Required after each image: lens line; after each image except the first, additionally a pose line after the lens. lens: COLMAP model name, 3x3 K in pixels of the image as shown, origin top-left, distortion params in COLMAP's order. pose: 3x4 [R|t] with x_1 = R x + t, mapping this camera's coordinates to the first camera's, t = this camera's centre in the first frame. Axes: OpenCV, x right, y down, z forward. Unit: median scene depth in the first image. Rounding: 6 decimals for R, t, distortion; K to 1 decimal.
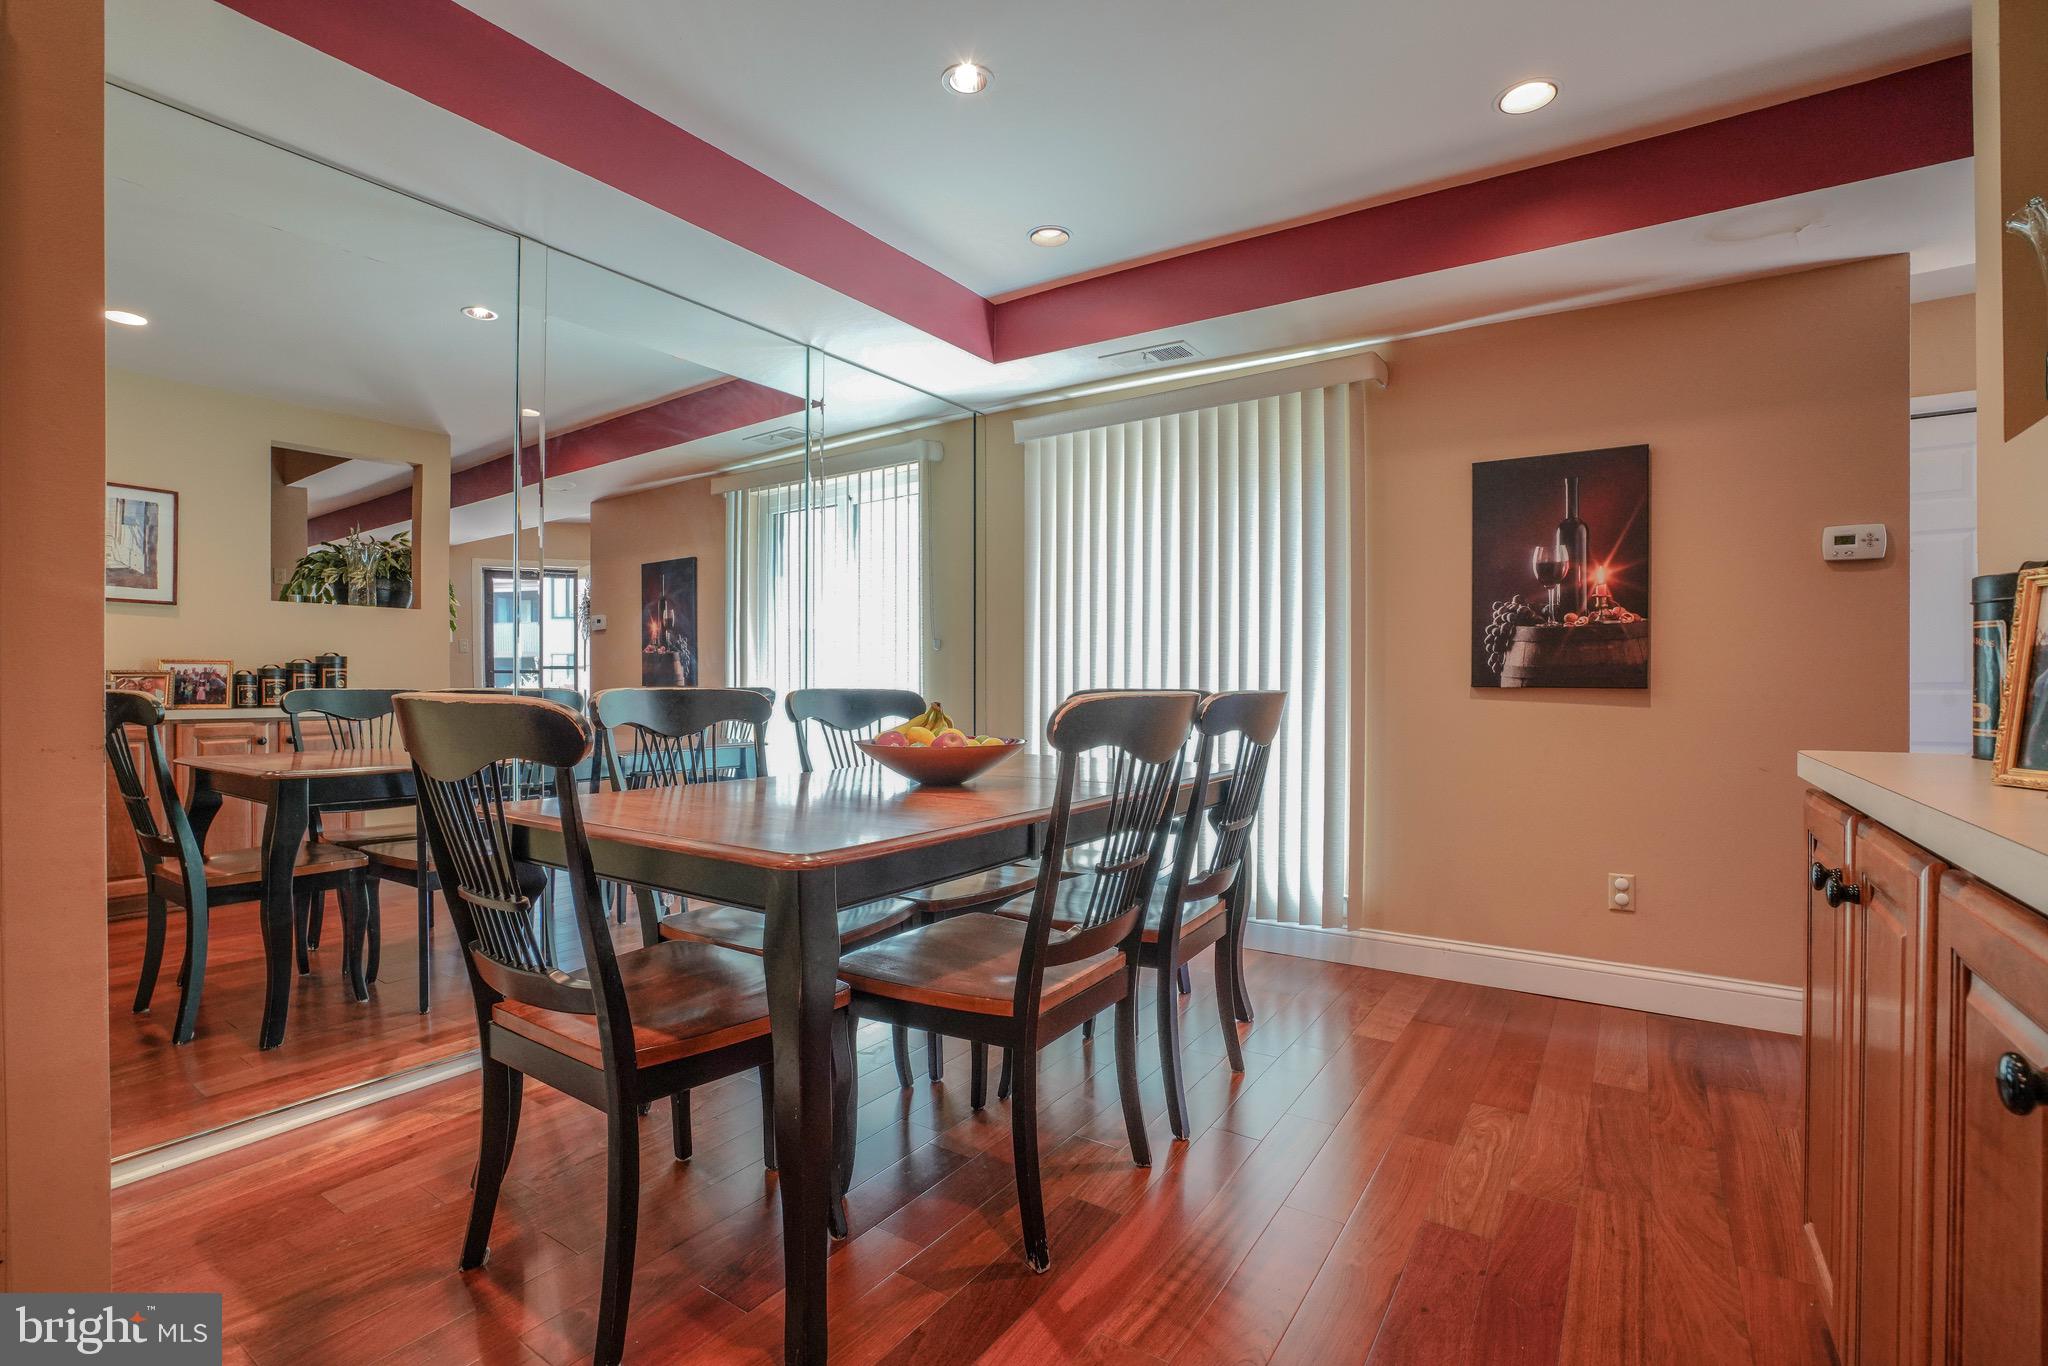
lens RADIAL K [[952.1, 0, 1009.8], [0, 952.1, 683.4], [0, 0, 1]] dist [-0.060087, 0.027009]
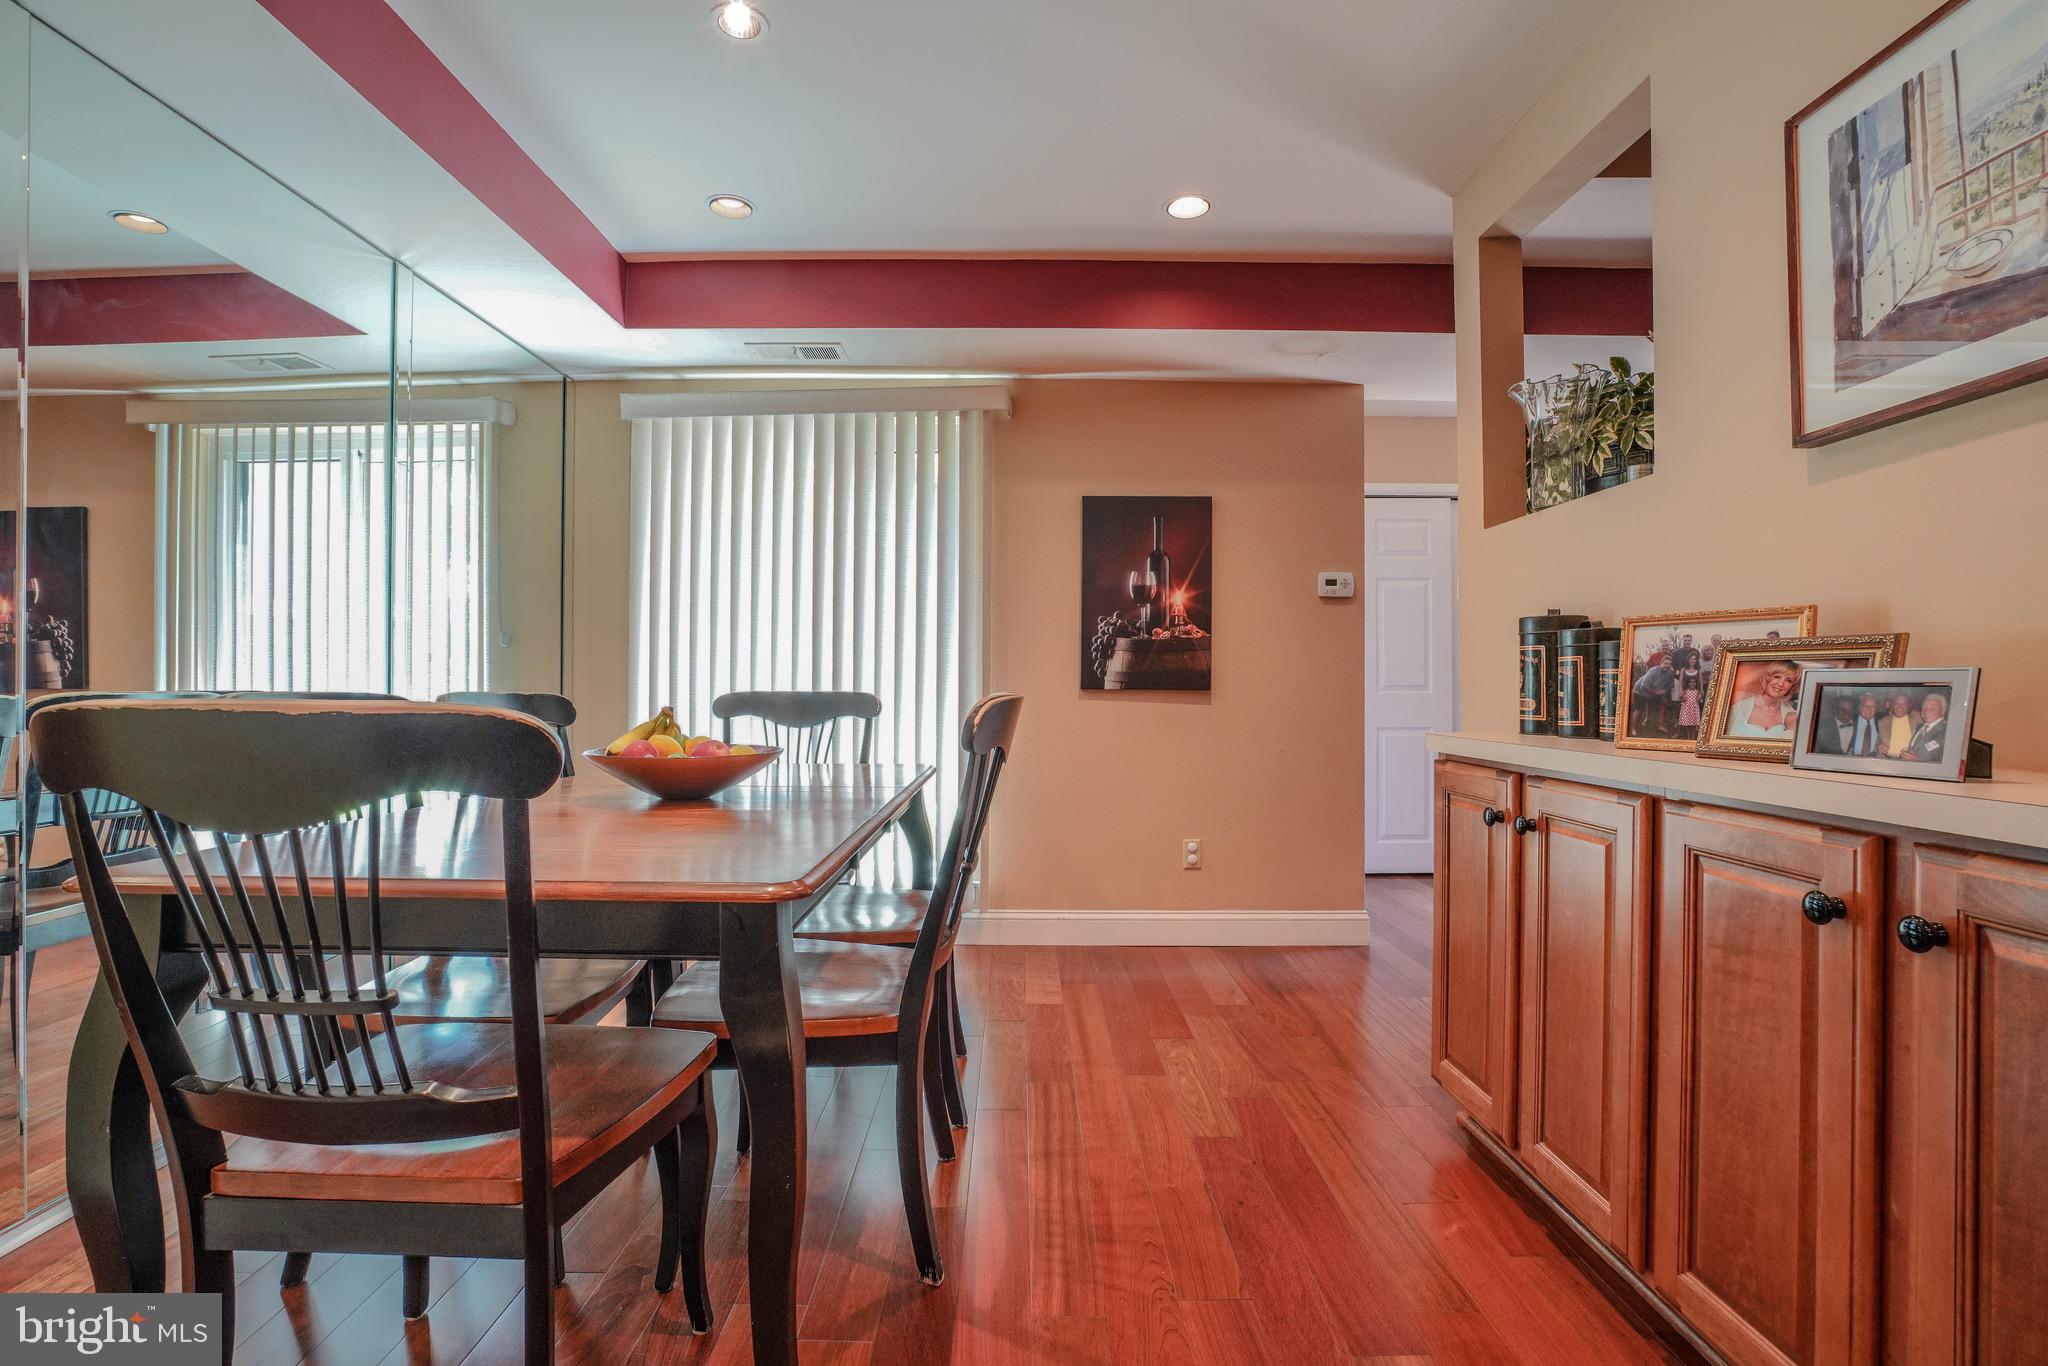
lens RADIAL K [[952.1, 0, 1009.8], [0, 952.1, 683.4], [0, 0, 1]] dist [-0.060087, 0.027009]
pose [[0.833416, 0.001868, 0.552643, -0.233917], [-0.000046, 0.999995, -0.003312, 0.000738], [-0.552646, 0.002735, 0.833411, 0.072201]]
